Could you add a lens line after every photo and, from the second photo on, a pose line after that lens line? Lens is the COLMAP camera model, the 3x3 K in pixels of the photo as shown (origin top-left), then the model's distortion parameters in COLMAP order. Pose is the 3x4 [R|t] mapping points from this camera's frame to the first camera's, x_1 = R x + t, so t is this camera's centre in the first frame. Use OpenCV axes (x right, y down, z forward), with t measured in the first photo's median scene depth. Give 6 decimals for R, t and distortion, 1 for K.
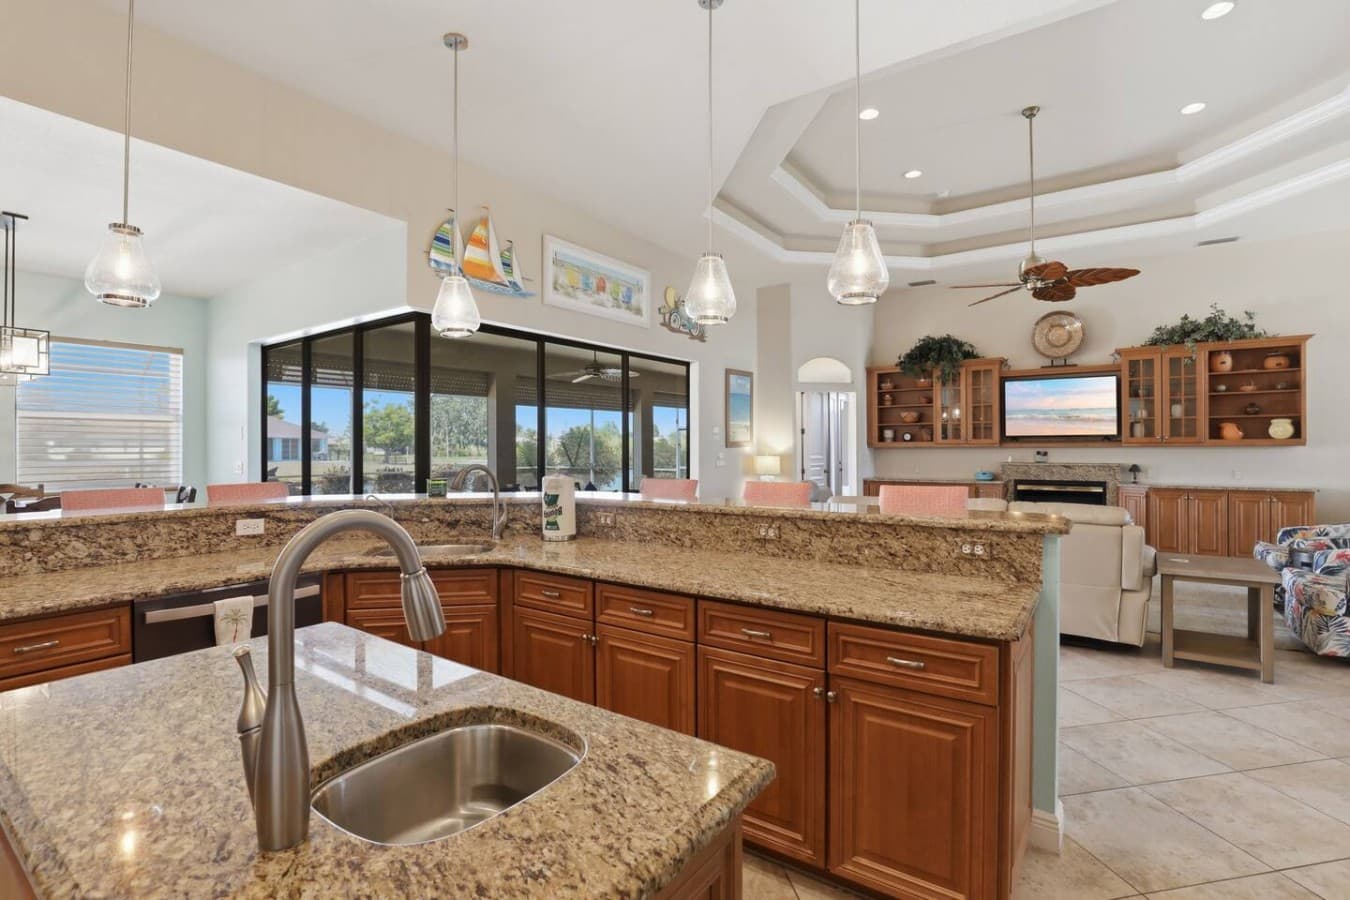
lens RADIAL K [[625.1, 0, 678.2], [0, 625.1, 447.2], [0, 0, 1]] dist [-0.030863, 0.002330]
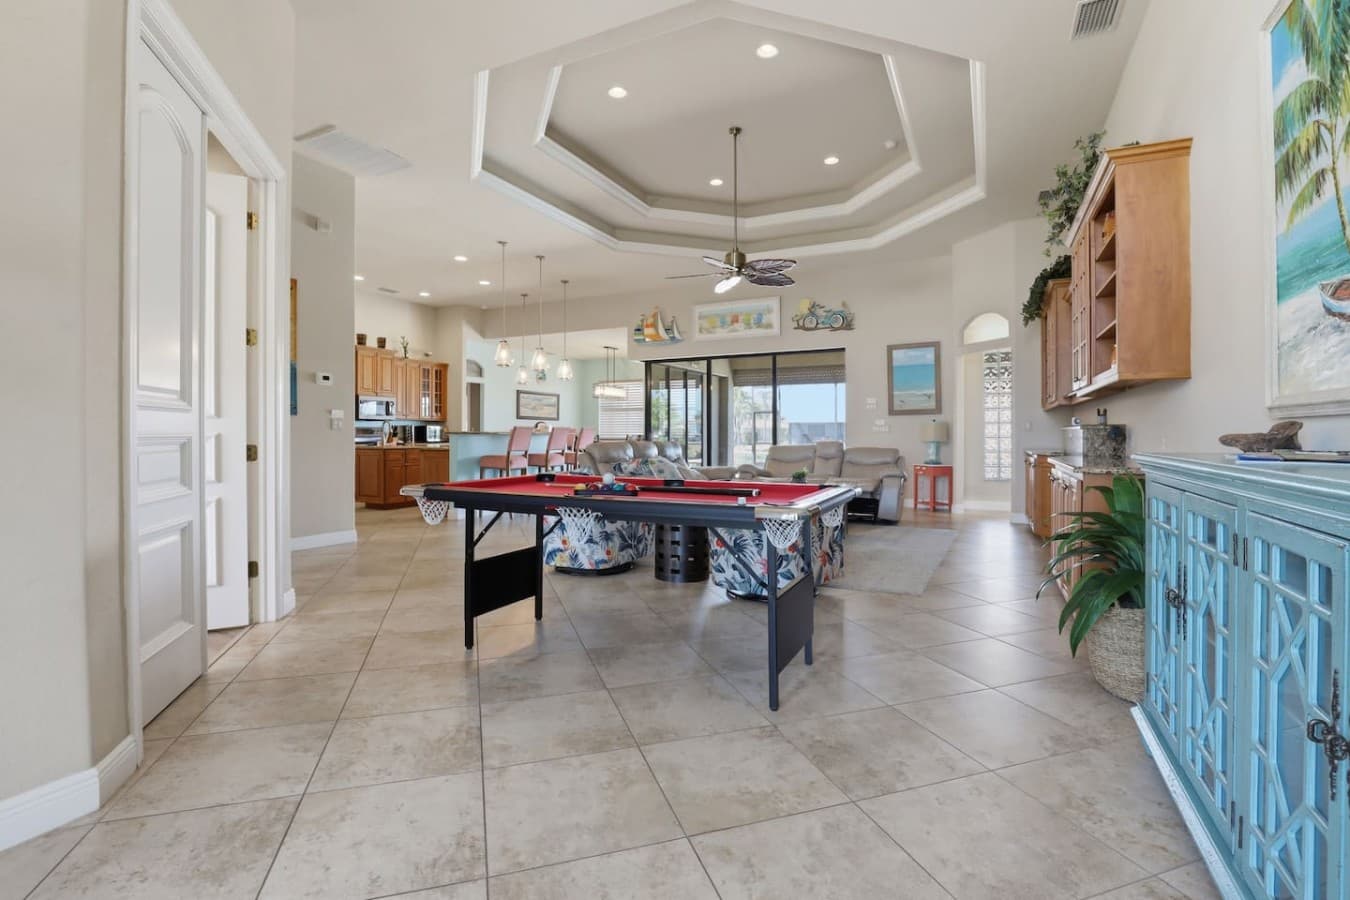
lens RADIAL K [[625.1, 0, 669.9], [0, 625.1, 436.0], [0, 0, 1]] dist [-0.030863, 0.002330]
pose [[0.145981, 0.014275, -0.989184, 1.287735], [0.002916, 0.999885, 0.014860, 0.023426], [0.989283, -0.005053, 0.145922, 0.496207]]
